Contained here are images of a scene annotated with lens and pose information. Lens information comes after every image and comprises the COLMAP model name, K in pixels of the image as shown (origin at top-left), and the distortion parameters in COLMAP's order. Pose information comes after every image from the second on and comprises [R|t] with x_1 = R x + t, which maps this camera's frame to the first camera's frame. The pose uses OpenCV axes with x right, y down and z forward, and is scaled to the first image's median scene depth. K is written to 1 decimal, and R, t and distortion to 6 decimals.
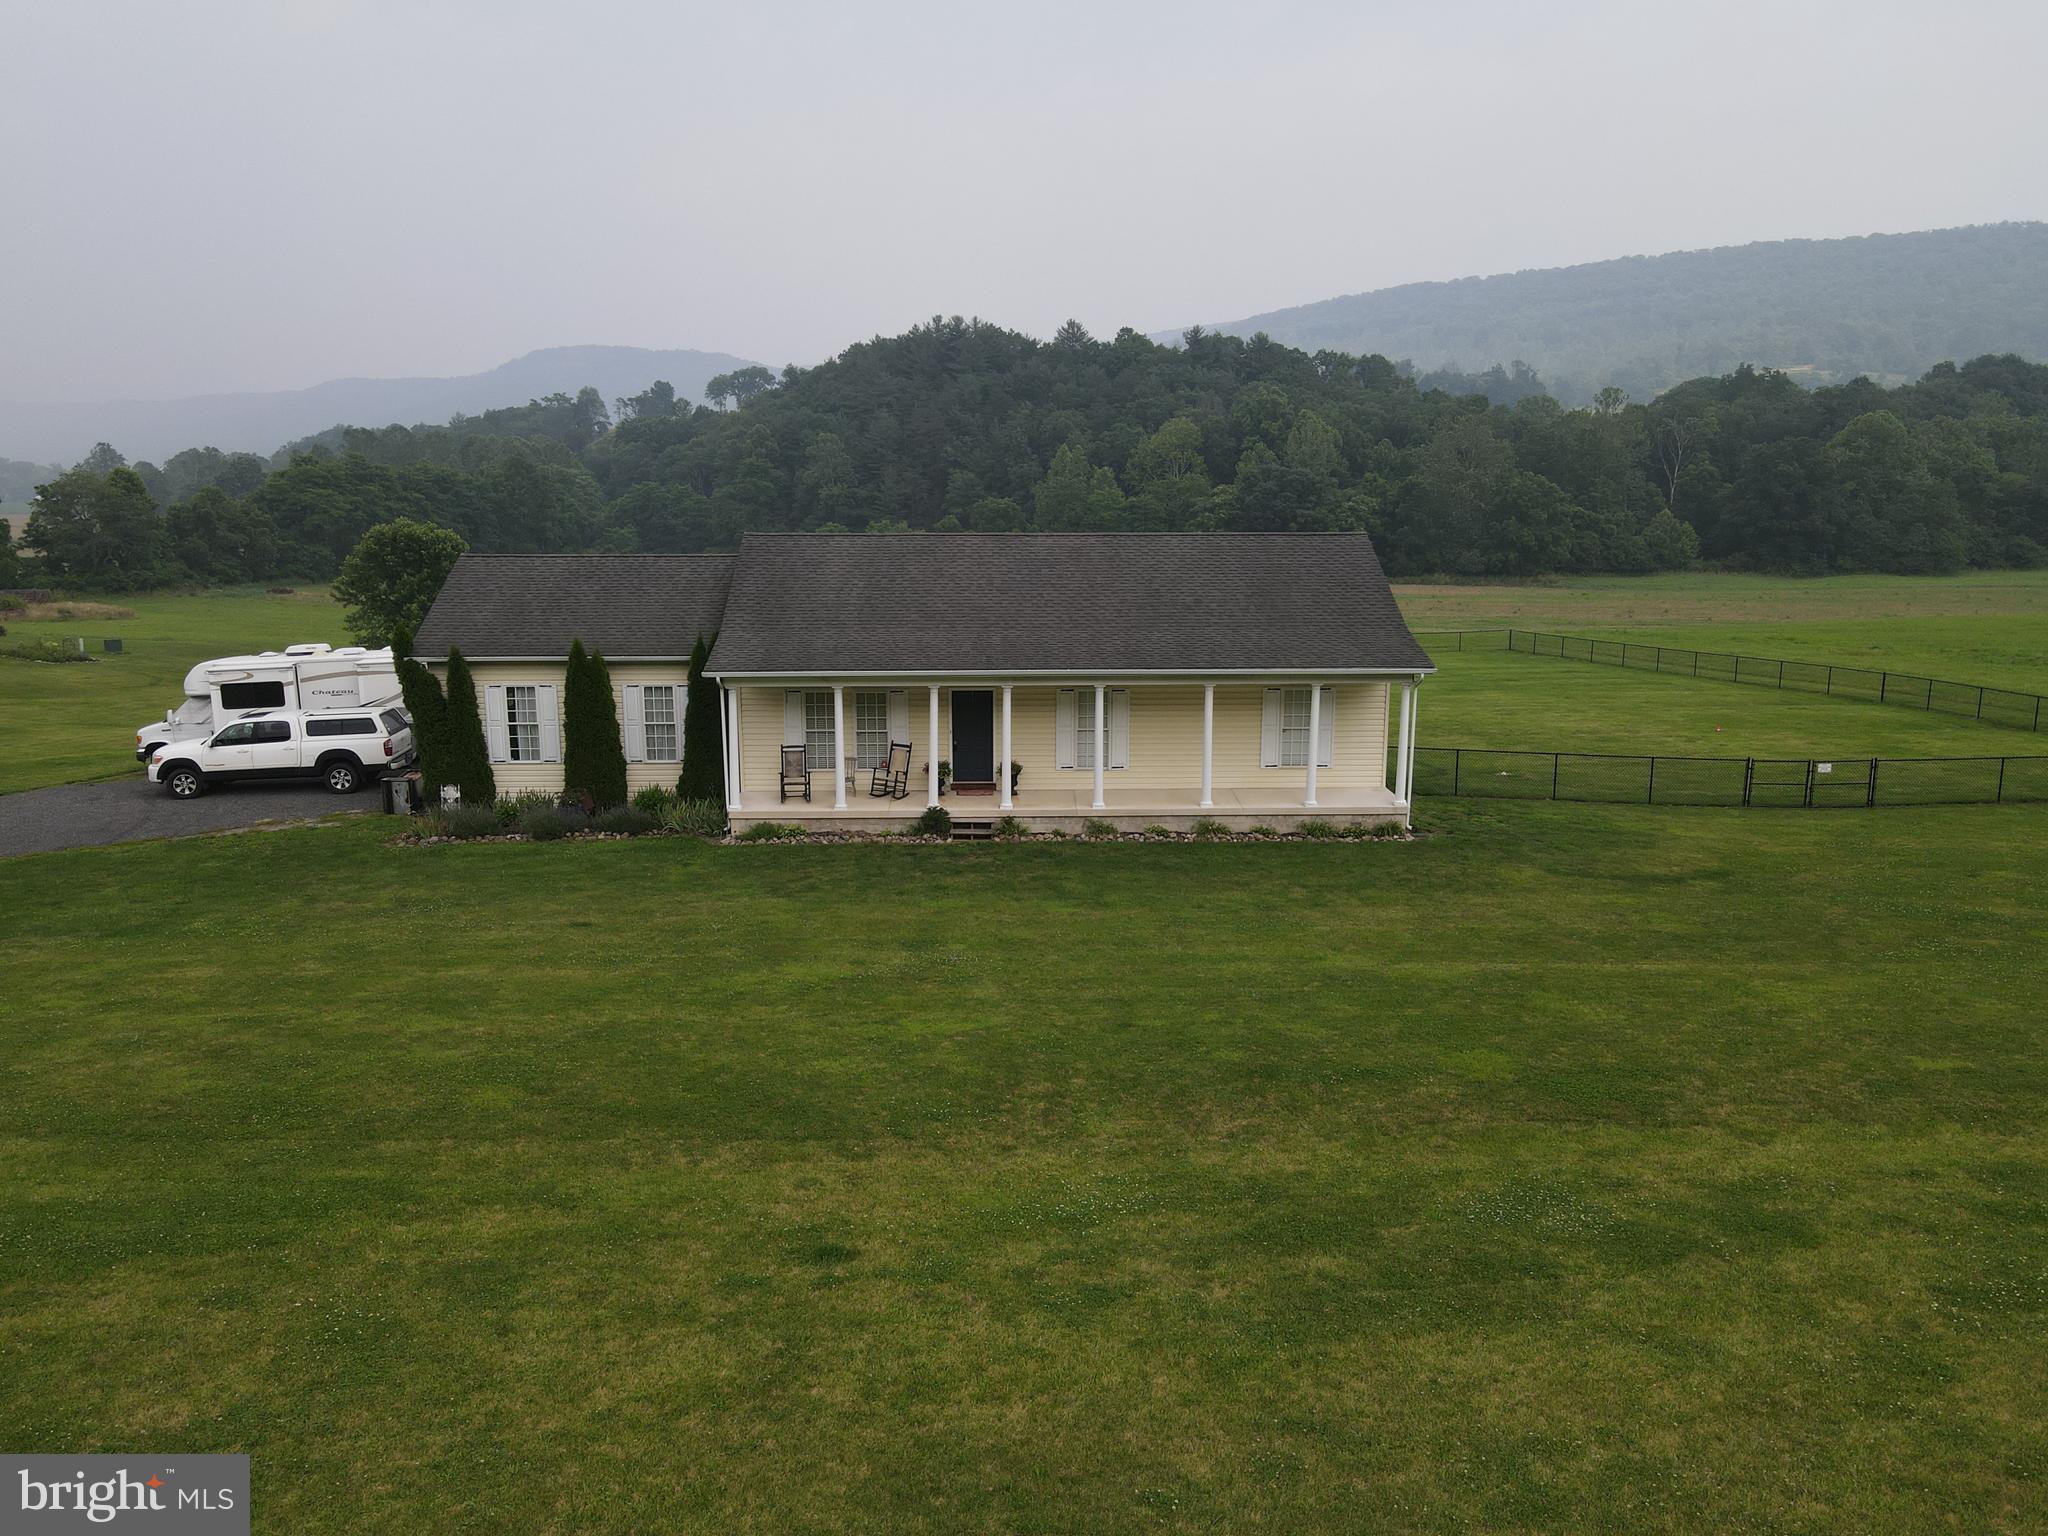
lens RADIAL K [[1506.9, 0, 1019.5], [0, 1506.9, 769.9], [0, 0, 1]] dist [-0.001228, 0.029253]
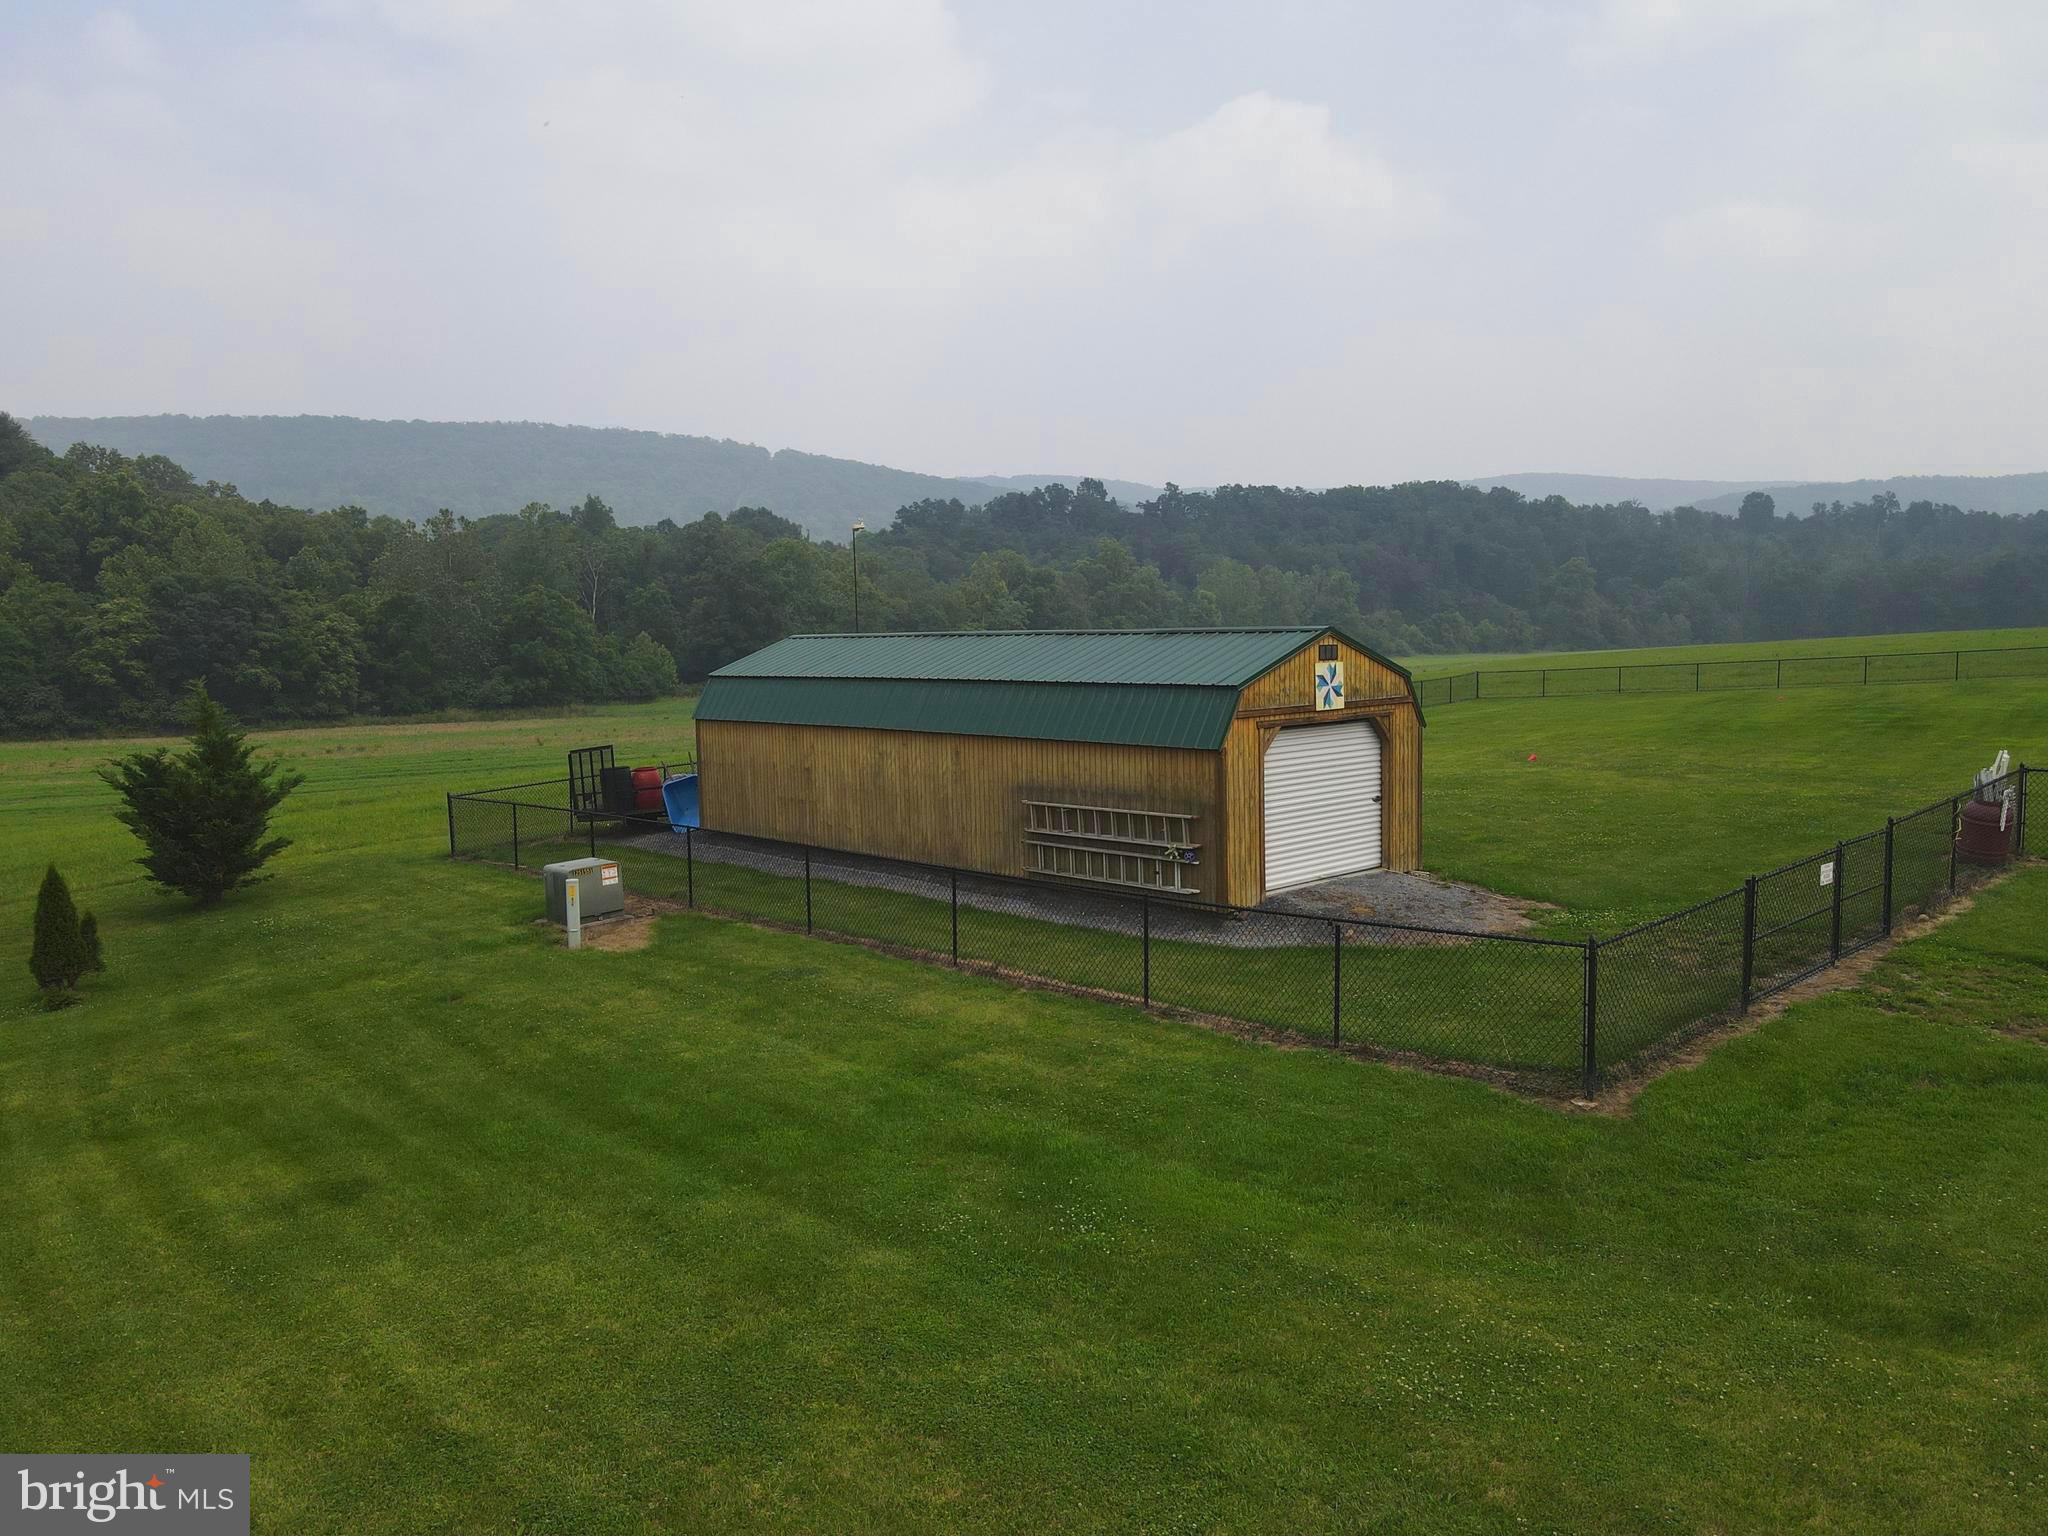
lens RADIAL K [[1506.9, 0, 1020.6], [0, 1506.9, 771.3], [0, 0, 1]] dist [-0.001228, 0.029253]
pose [[0.616301, -0.077592, 0.783679, -0.203877], [0.165216, 0.985727, -0.032333, -0.027721], [-0.769985, 0.149404, 0.620324, 0.347002]]
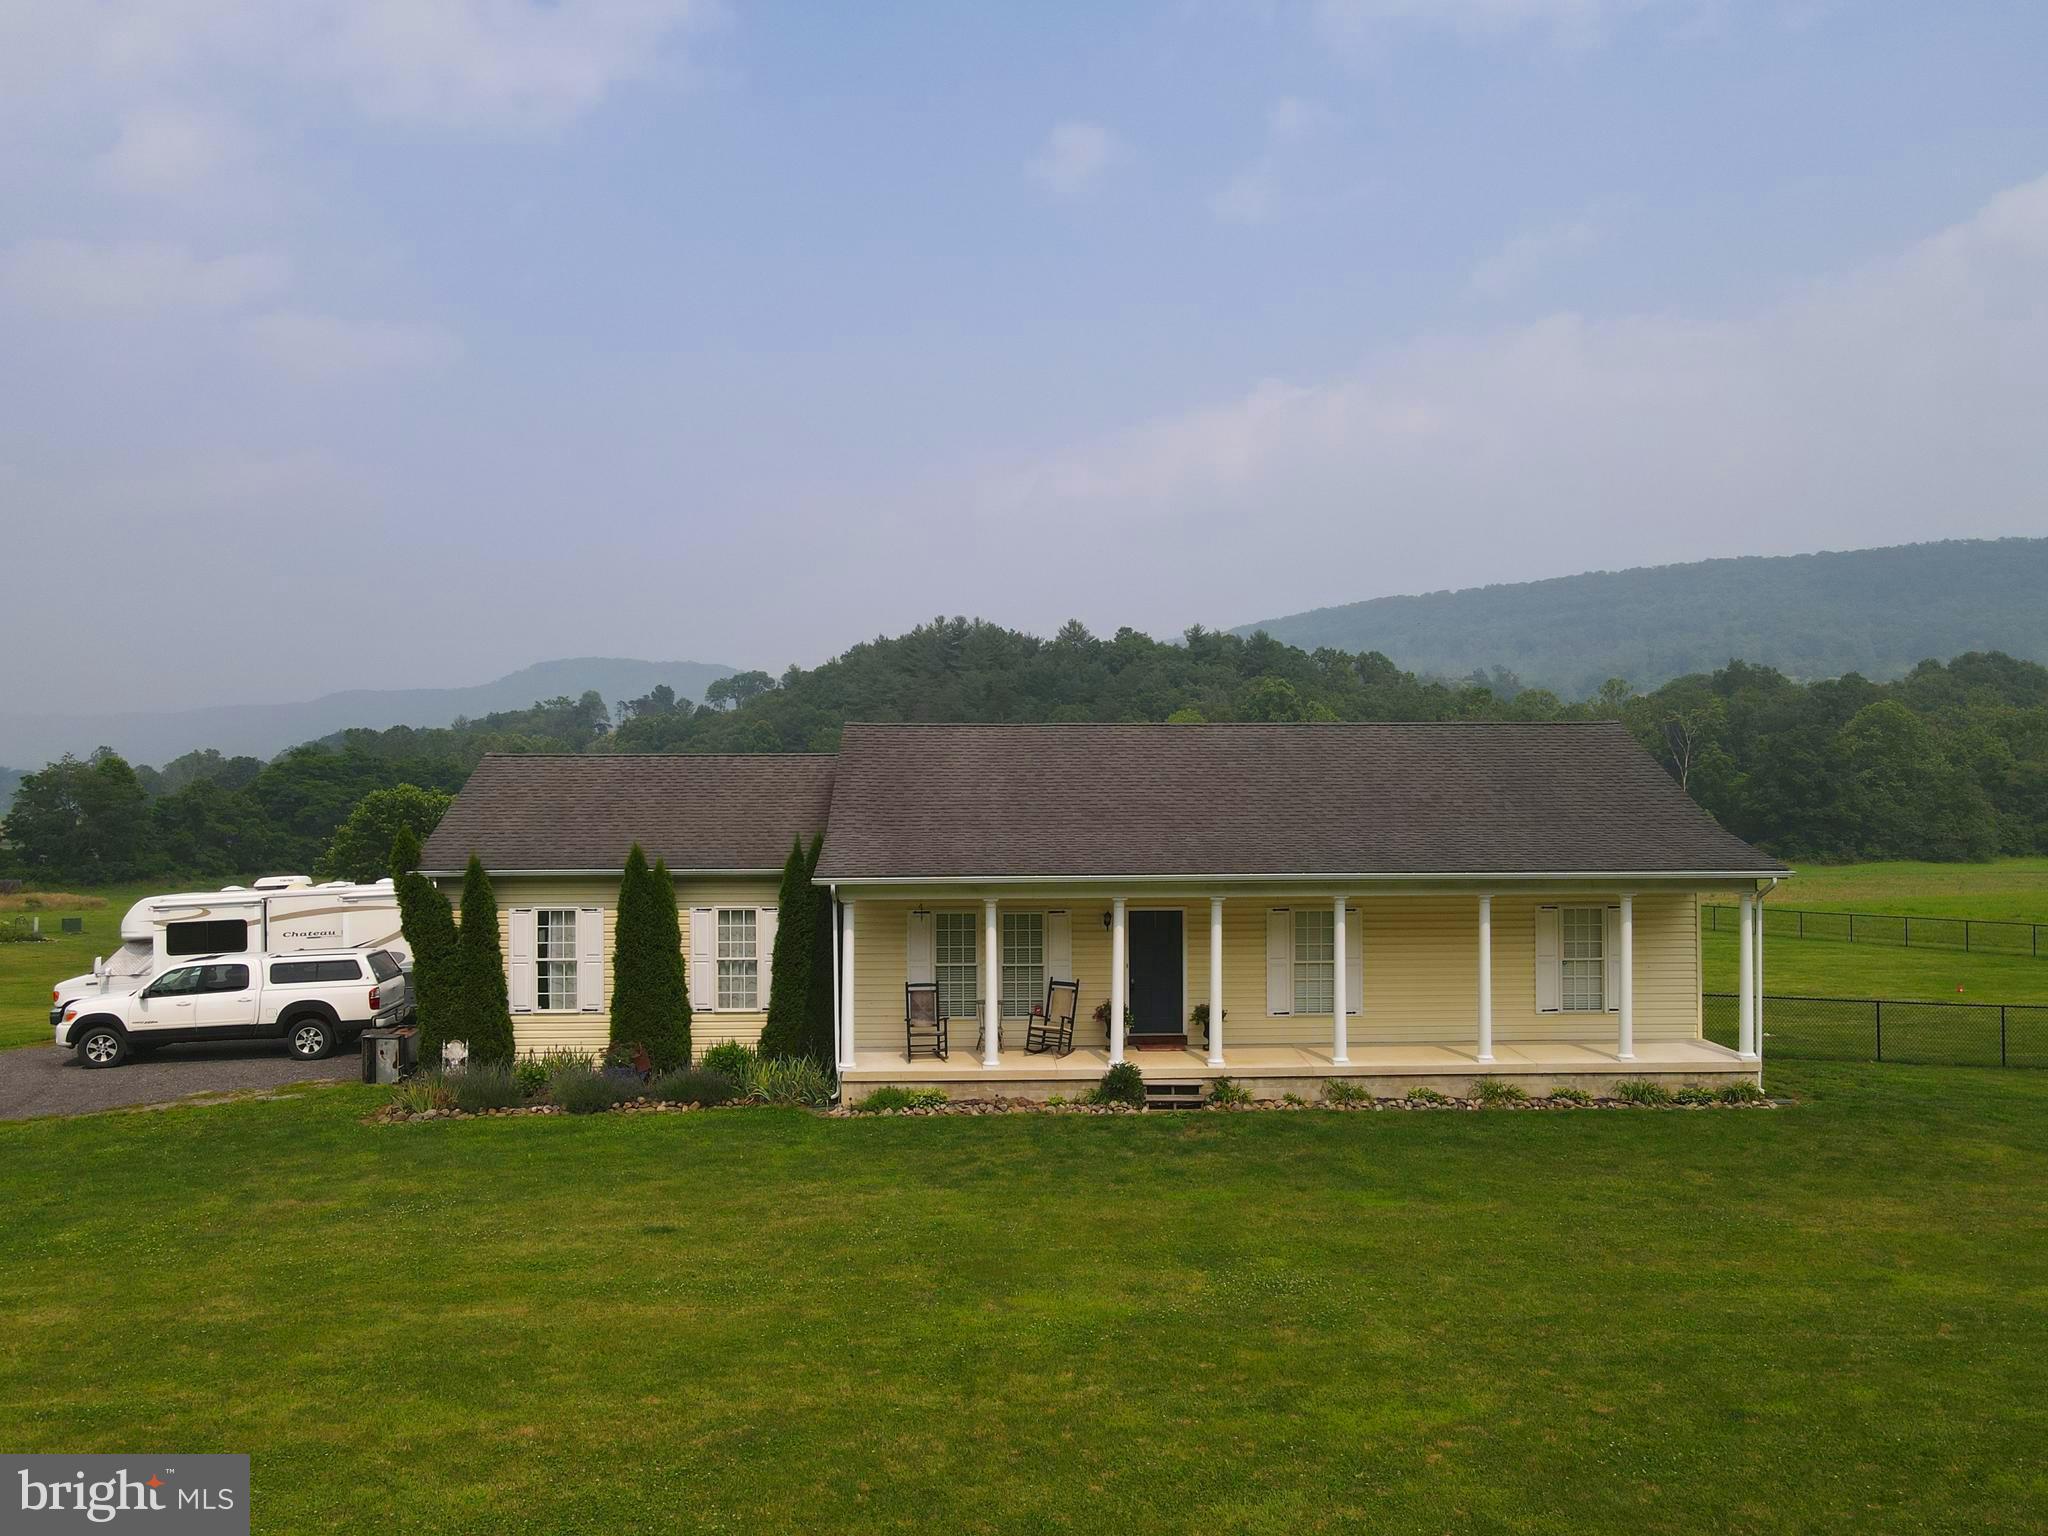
lens RADIAL K [[1506.9, 0, 1019.3], [0, 1506.9, 770.4], [0, 0, 1]] dist [-0.001228, 0.029253]
pose [[0.999957, -0.003548, 0.008570, -0.019171], [0.005183, 0.980001, -0.198923, 0.005215], [-0.007693, 0.198959, 0.979978, 0.043984]]
